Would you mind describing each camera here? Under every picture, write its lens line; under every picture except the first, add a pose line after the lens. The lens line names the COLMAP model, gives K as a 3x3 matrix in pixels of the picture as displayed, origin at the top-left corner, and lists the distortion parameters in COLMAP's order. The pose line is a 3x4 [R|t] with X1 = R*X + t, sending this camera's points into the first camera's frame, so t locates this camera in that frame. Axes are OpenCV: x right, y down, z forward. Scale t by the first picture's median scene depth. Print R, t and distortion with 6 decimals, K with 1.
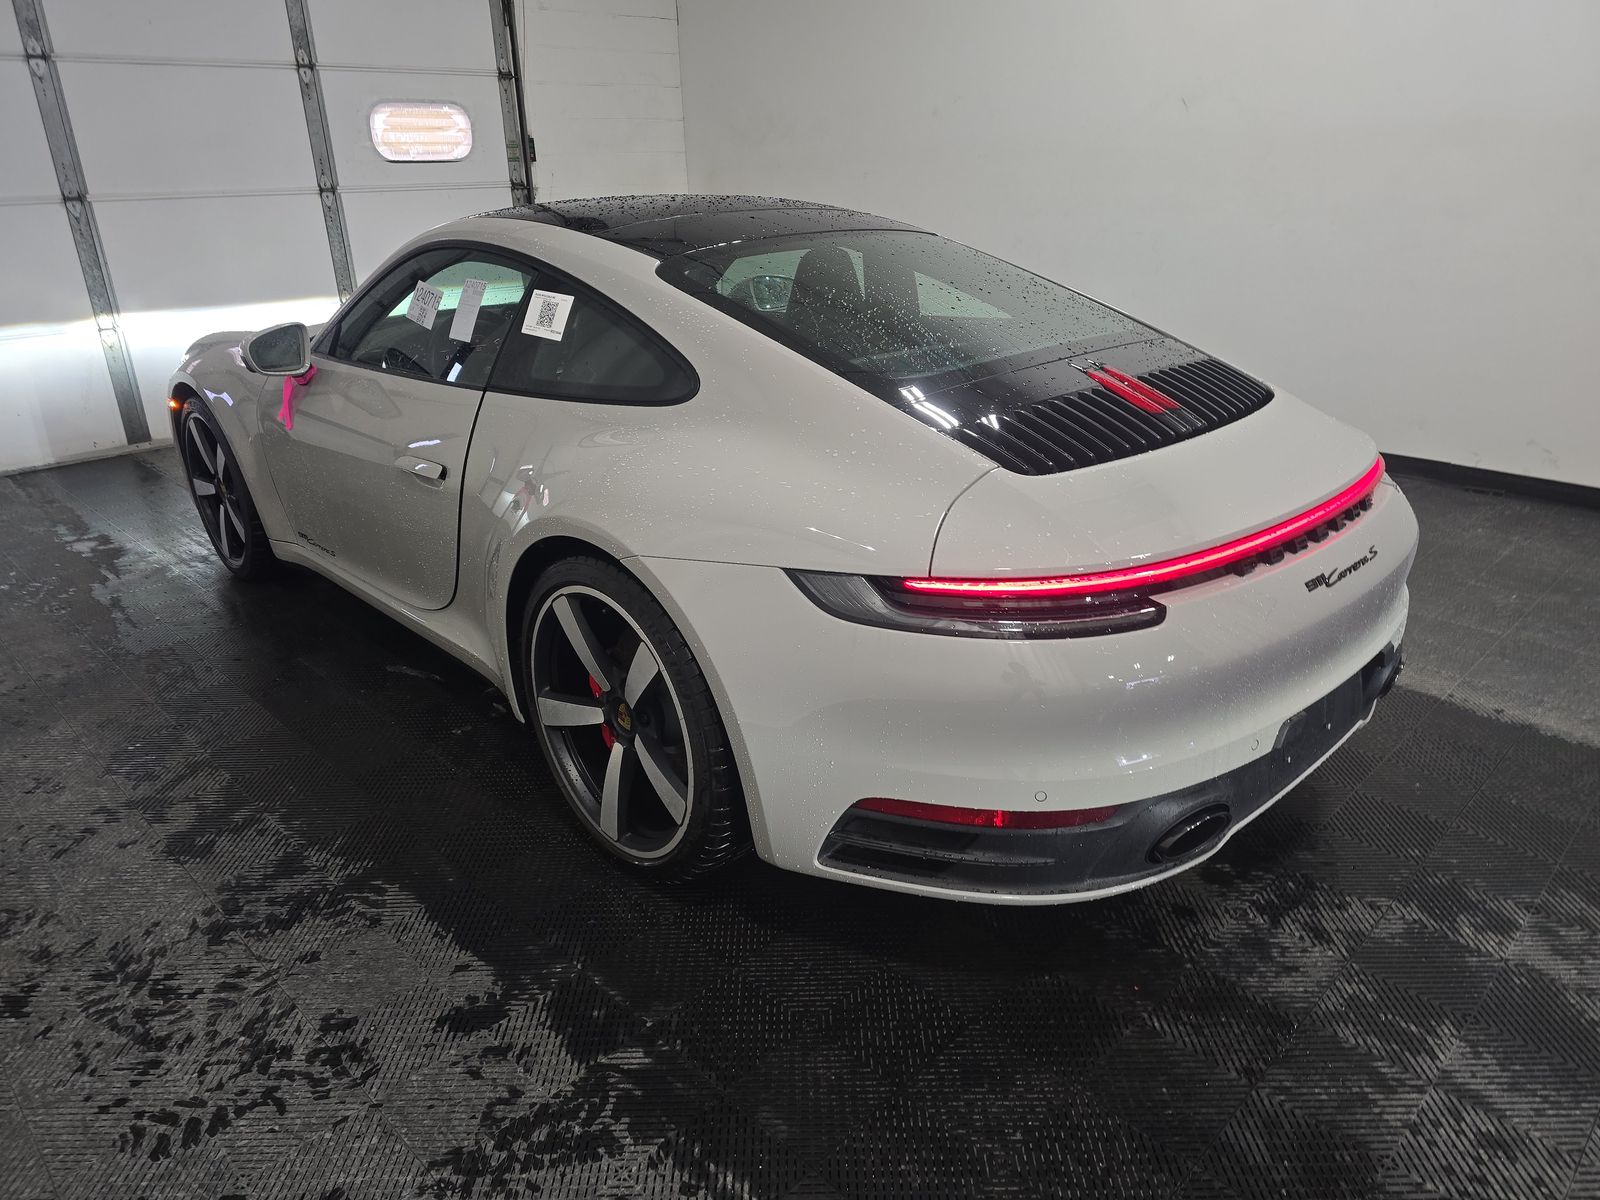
lens RADIAL K [[1067.0, 0, 797.2], [0, 1067.0, 619.6], [0, 0, 1]] dist [0.036592, -0.035868]
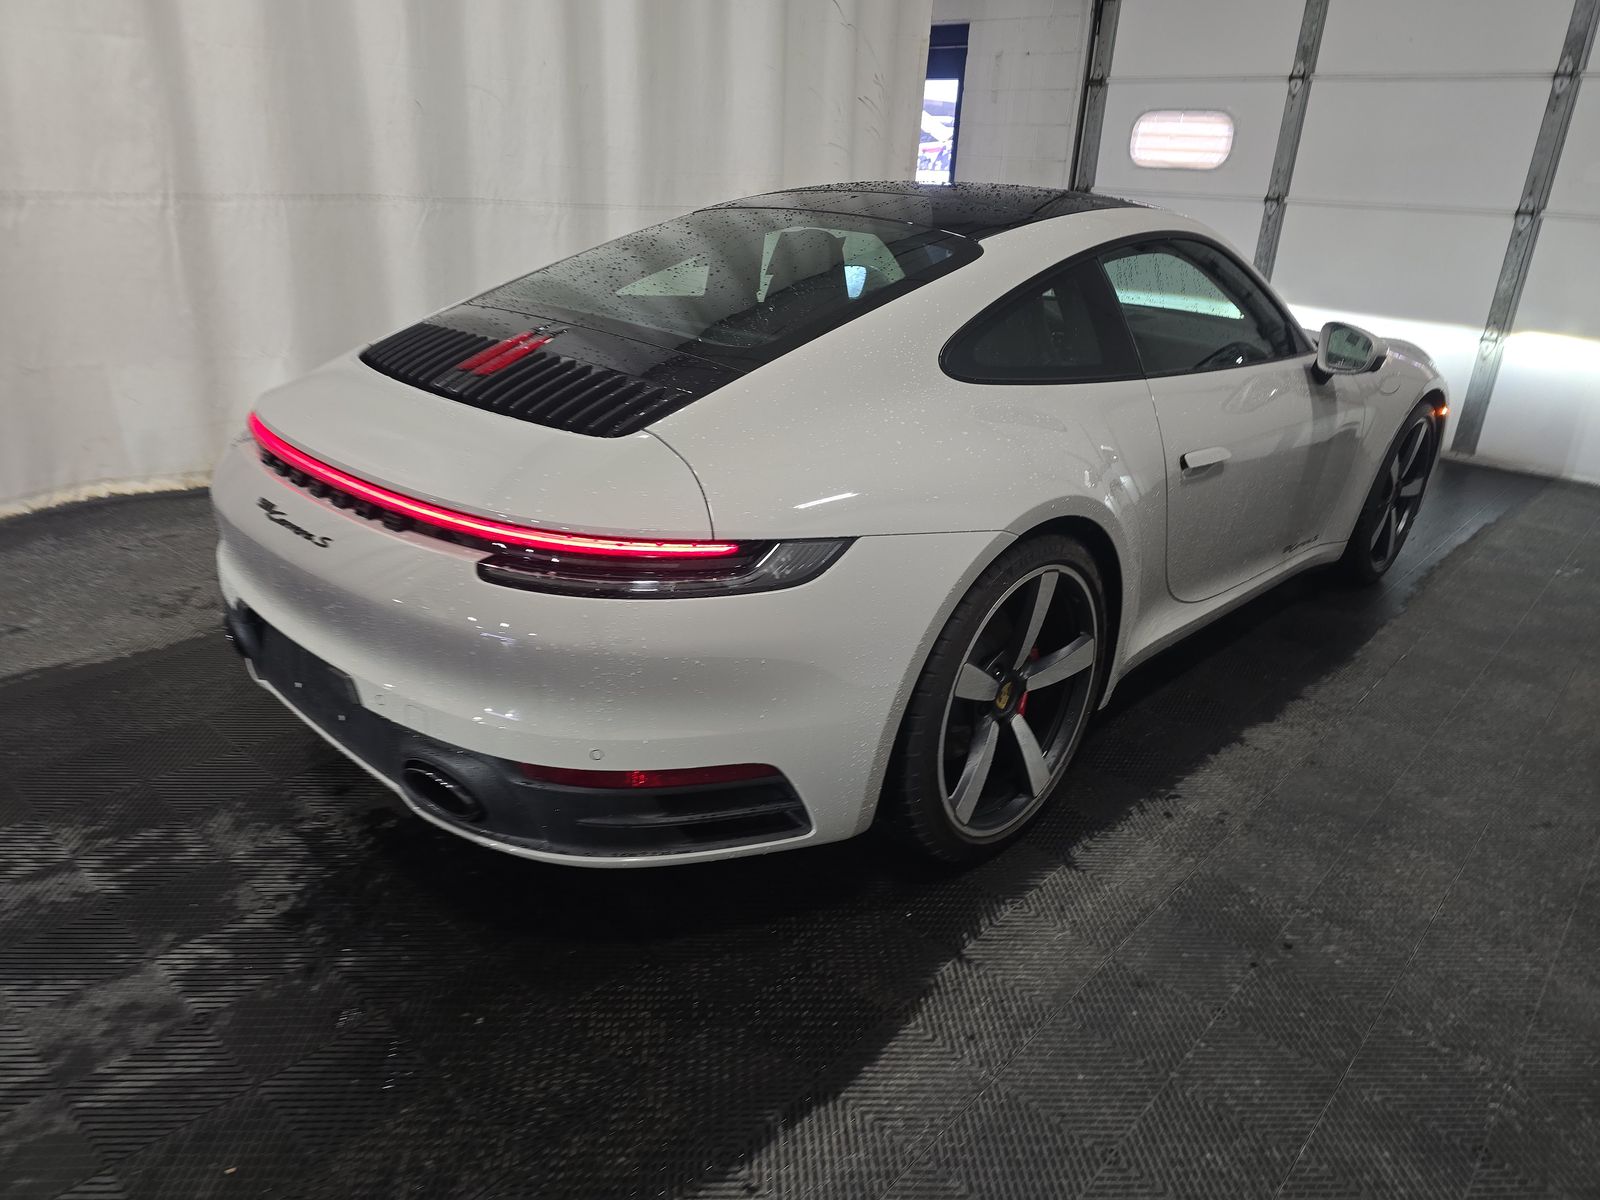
lens RADIAL K [[1079.8, 0, 800.0], [0, 1079.8, 600.0], [0, 0, 1]] dist [0.055898, -0.046208]
pose [[0.053195, 0.393179, -0.917922, 0.905540], [-0.438026, 0.835256, 0.332386, -0.324407], [0.897387, 0.384393, 0.216654, 0.737537]]
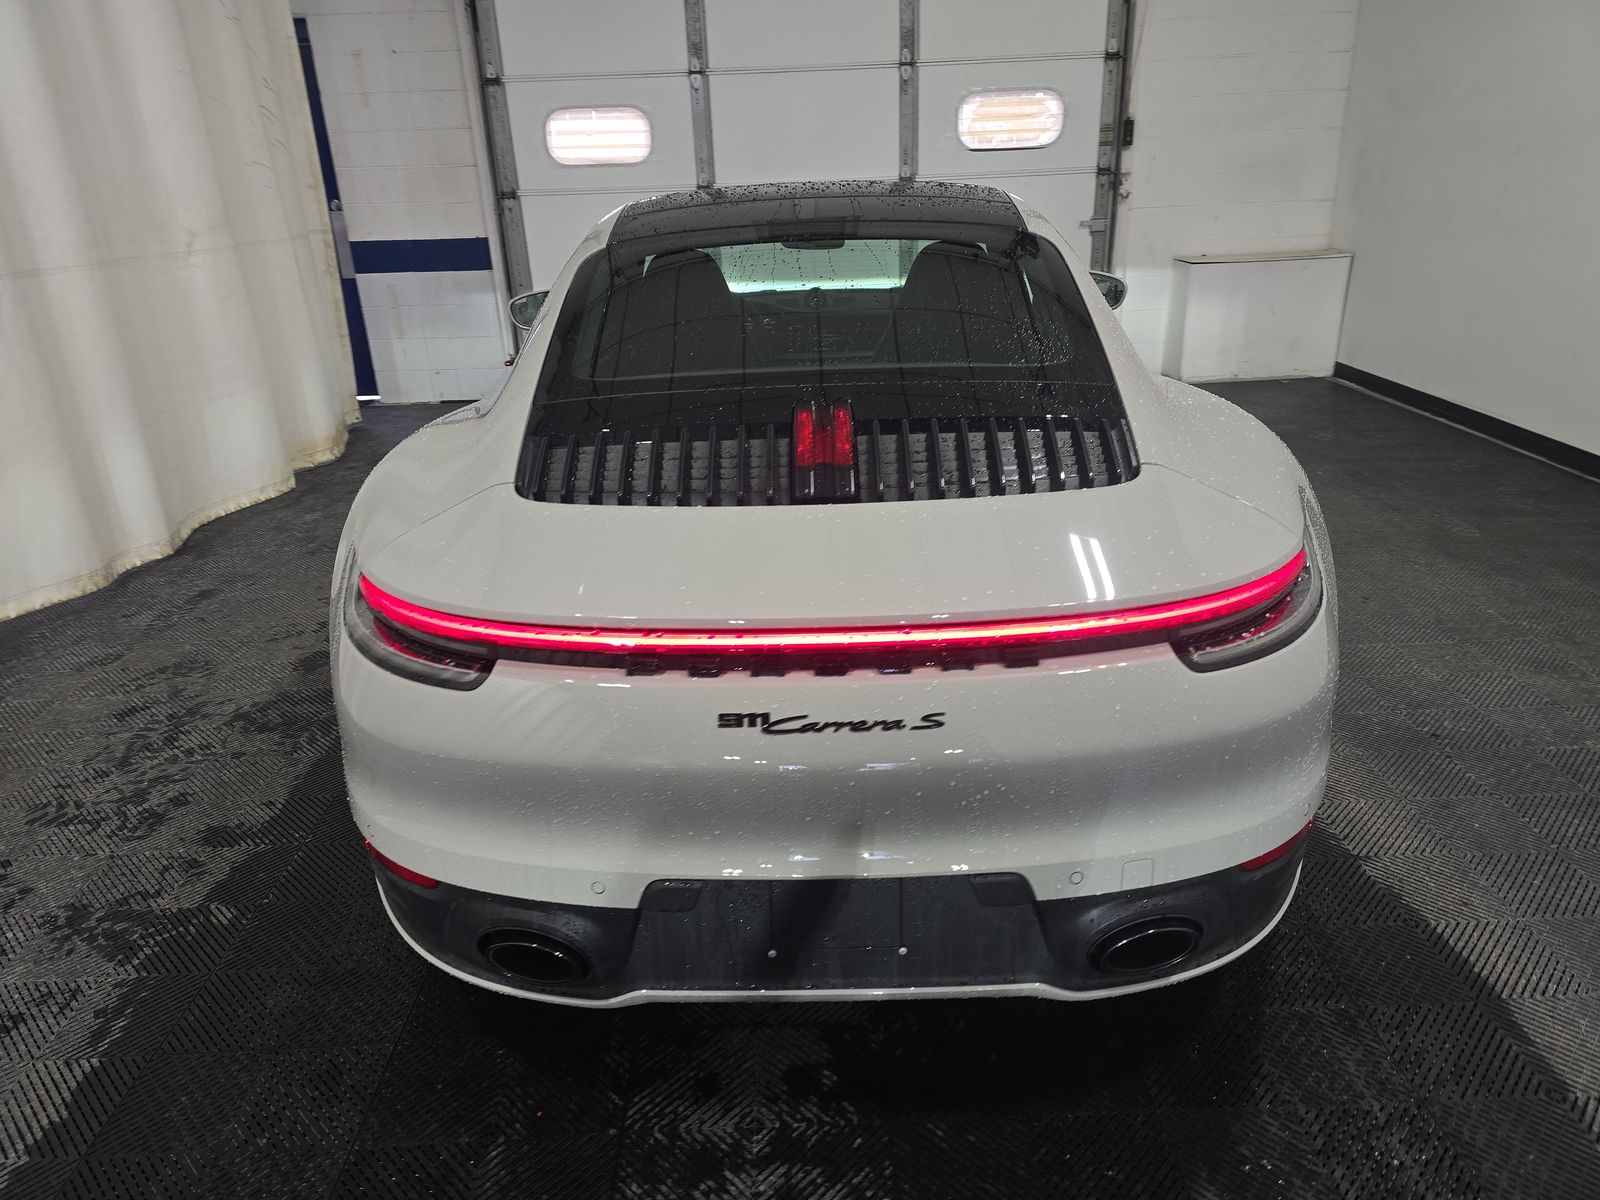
lens RADIAL K [[1079.8, 0, 800.0], [0, 1079.8, 600.0], [0, 0, 1]] dist [0.055898, -0.046208]
pose [[0.714898, 0.250587, -0.652784, 0.559448], [-0.255282, 0.962671, 0.089971, -0.109259], [0.650962, 0.102324, 0.752182, 0.264485]]
